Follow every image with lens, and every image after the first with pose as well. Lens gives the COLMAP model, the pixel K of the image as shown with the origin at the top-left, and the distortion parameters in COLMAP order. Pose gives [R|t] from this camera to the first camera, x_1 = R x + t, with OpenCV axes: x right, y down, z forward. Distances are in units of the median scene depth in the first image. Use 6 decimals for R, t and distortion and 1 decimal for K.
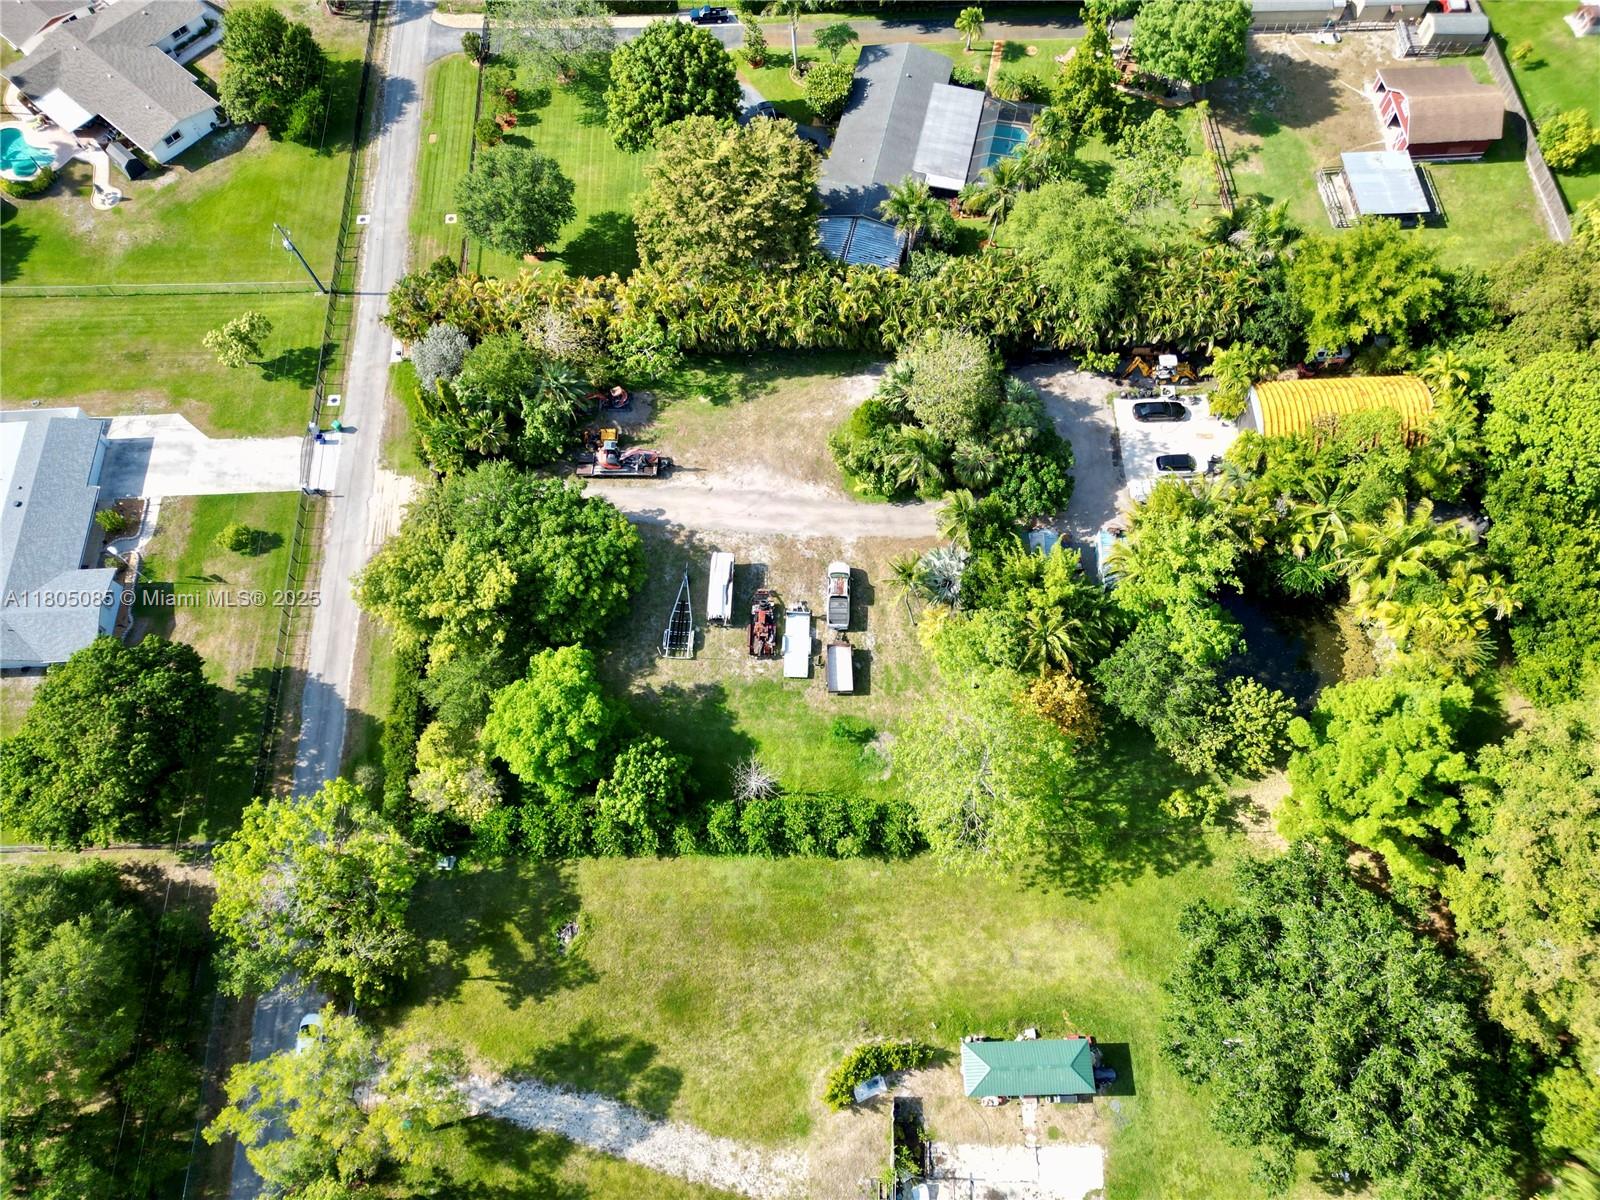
lens RADIAL K [[1112.2, 0, 792.7], [0, 1112.2, 603.1], [0, 0, 1]] dist [0.072574, -0.063510]
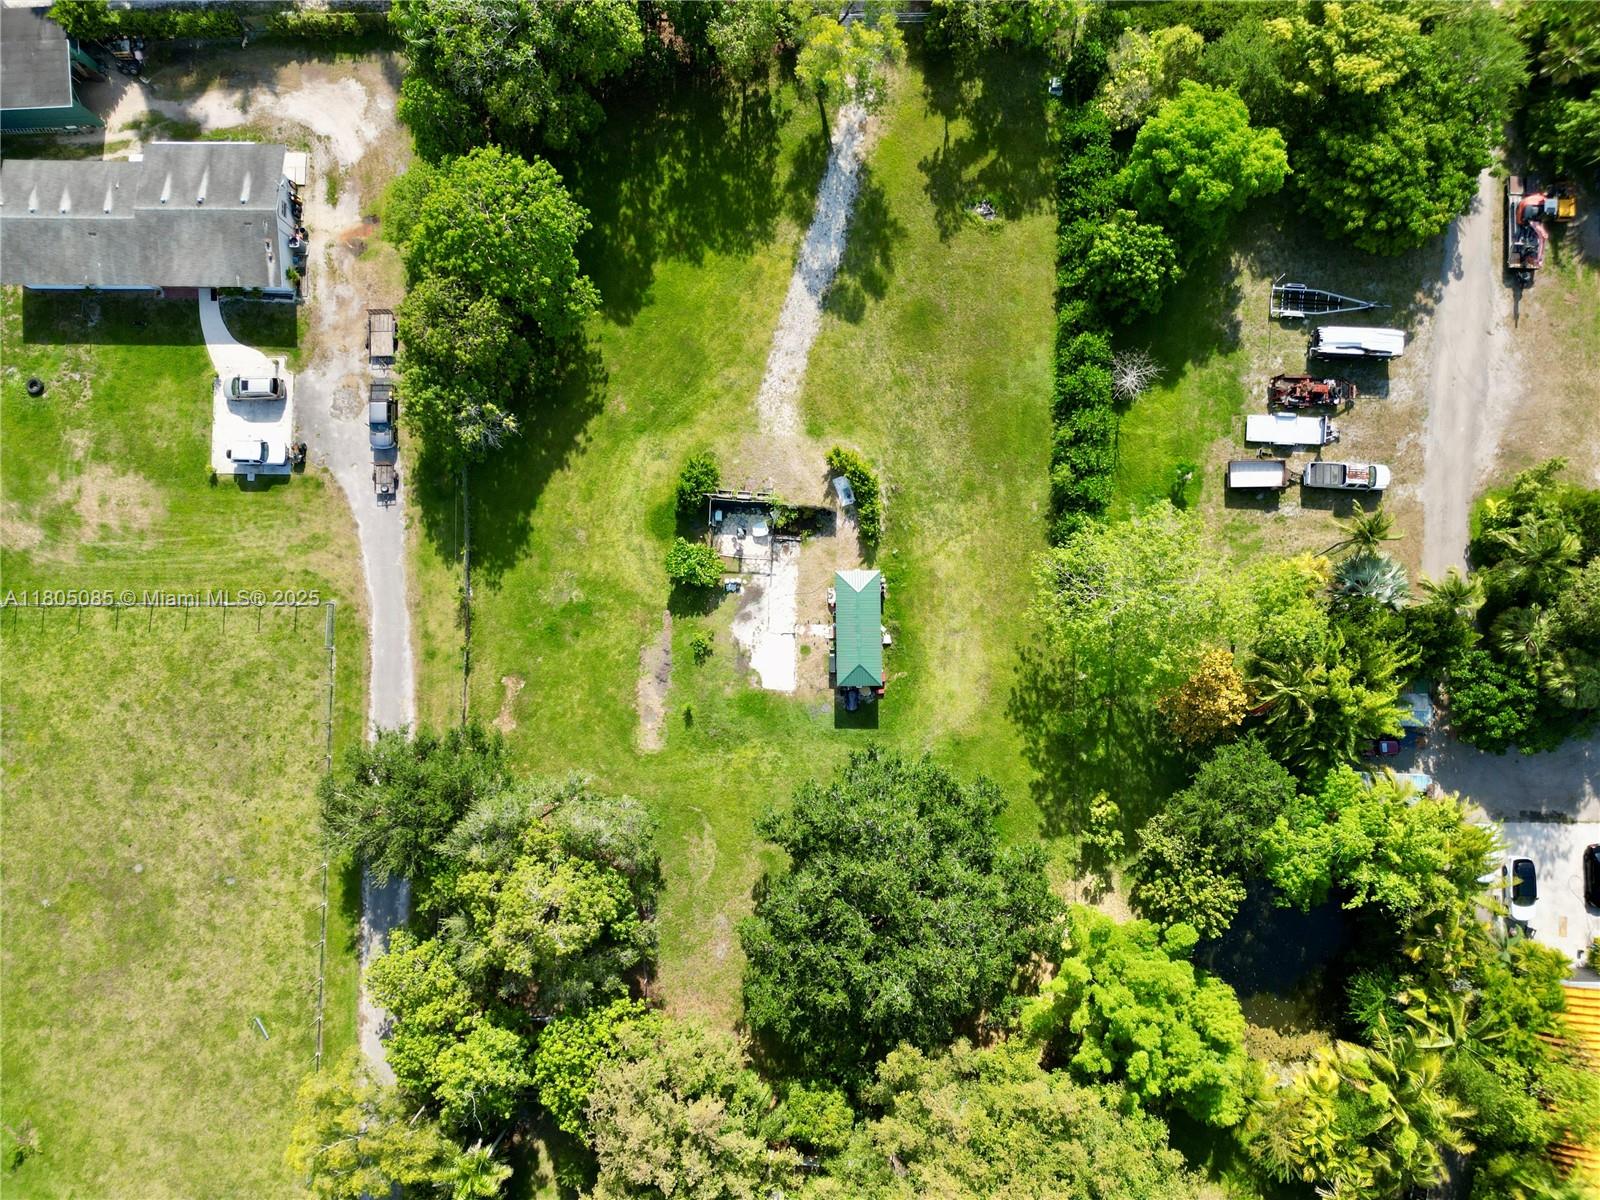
lens RADIAL K [[1112.2, 0, 796.3], [0, 1112.2, 597.5], [0, 0, 1]] dist [0.072574, -0.063510]
pose [[-0.022794, 0.999024, -0.037844, 0.202520], [-0.900420, -0.004066, 0.435003, -0.003730], [0.434425, 0.043991, 0.899633, -0.002878]]
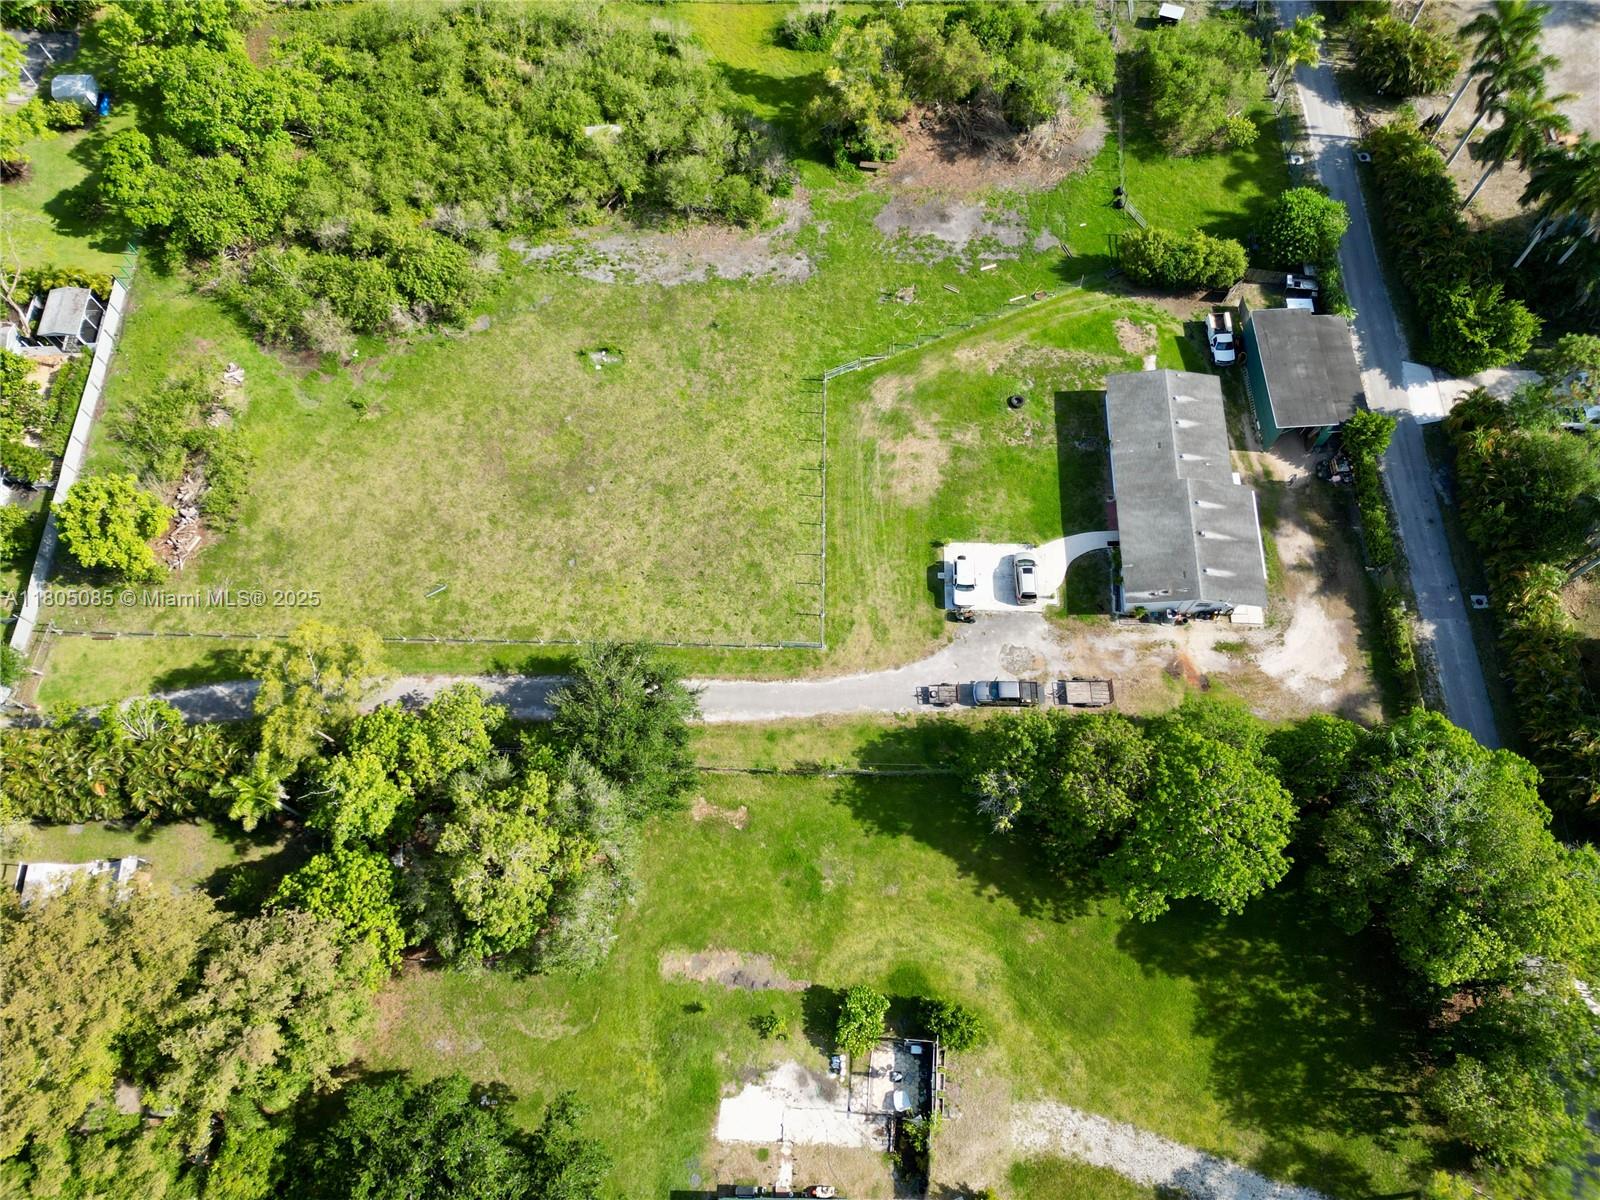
lens RADIAL K [[1112.2, 0, 791.7], [0, 1112.2, 601.0], [0, 0, 1]] dist [0.072574, -0.063510]
pose [[-0.998655, -0.029927, 0.042348, 0.164084], [0.051422, -0.676840, 0.734332, 0.070180], [0.006687, 0.735522, 0.677468, -0.017789]]
